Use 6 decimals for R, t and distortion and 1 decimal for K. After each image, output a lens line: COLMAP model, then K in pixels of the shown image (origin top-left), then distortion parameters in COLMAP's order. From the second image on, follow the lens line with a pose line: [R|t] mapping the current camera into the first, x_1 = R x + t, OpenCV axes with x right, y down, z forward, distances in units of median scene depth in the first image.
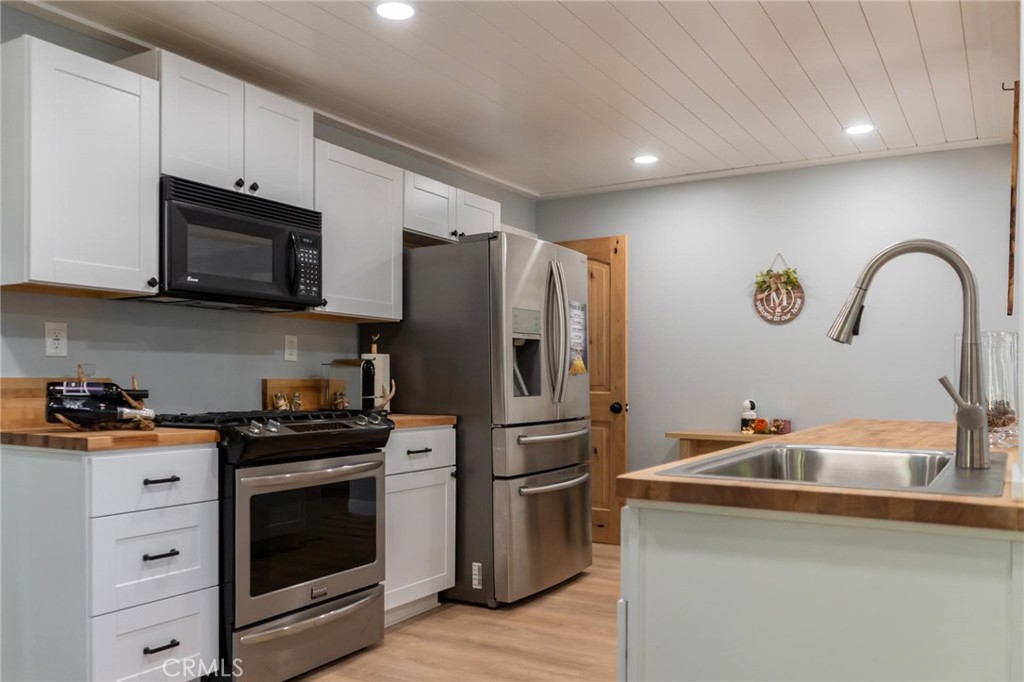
lens RADIAL K [[835.6, 0, 511.9], [0, 835.6, 384.6], [0, 0, 1]] dist [0.004398, 0.006636]
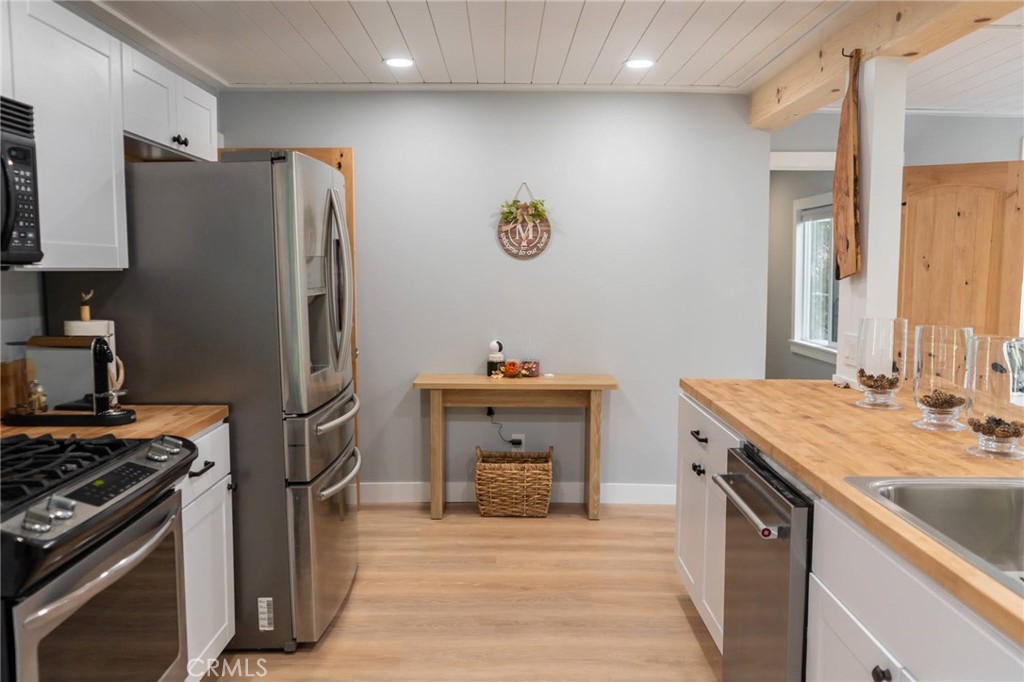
lens RADIAL K [[827.9, 0, 512.0], [0, 827.9, 341.0], [0, 0, 1]] dist [-0.003394, 0.003538]
pose [[0.853474, -0.050313, 0.518701, -0.180441], [0.005369, 0.996125, 0.087787, -0.063328], [-0.521108, -0.072139, 0.850437, 0.216873]]
